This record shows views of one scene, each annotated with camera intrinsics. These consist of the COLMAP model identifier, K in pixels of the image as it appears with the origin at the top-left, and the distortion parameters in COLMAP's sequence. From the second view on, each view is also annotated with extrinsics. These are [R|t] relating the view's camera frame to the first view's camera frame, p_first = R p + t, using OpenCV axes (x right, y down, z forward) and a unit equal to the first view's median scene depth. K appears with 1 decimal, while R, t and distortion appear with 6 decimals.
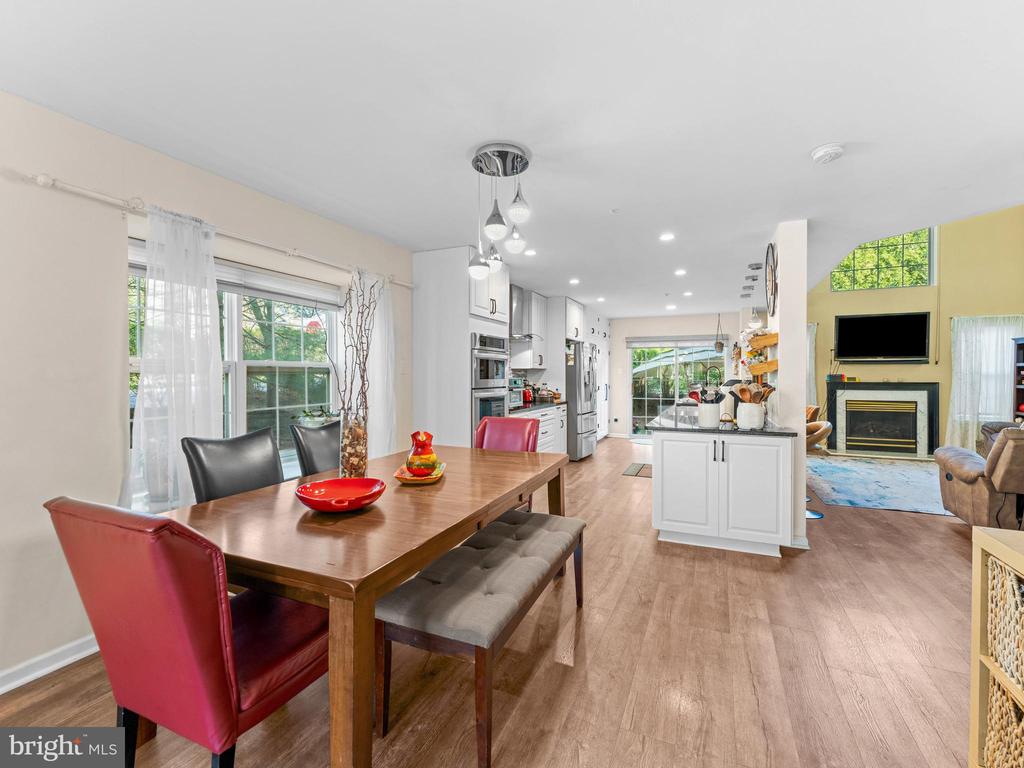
lens RADIAL K [[459.4, 0, 504.9], [0, 459.4, 380.3], [0, 0, 1]] dist [-0.000069, -0.000689]
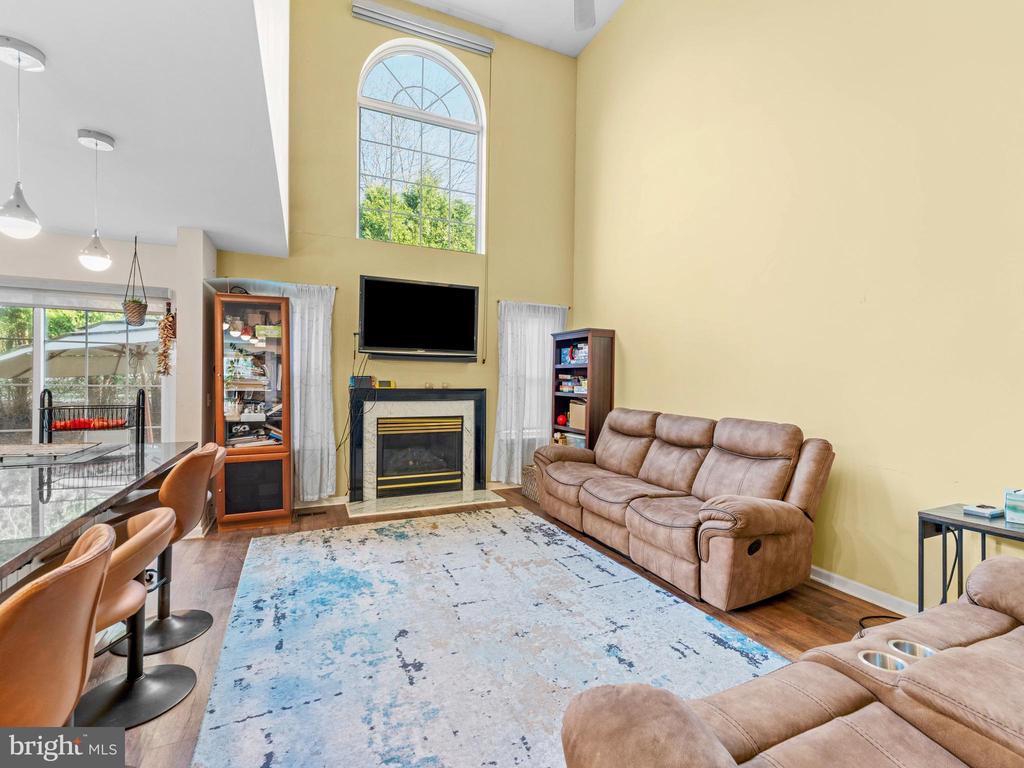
lens RADIAL K [[459.4, 0, 508.0], [0, 459.4, 380.2], [0, 0, 1]] dist [-0.000069, -0.000689]
pose [[0.667406, 0.005690, 0.744672, 0.441052], [-0.005778, 0.999980, -0.002462, -0.007457], [-0.744672, -0.002660, 0.667426, 0.504488]]
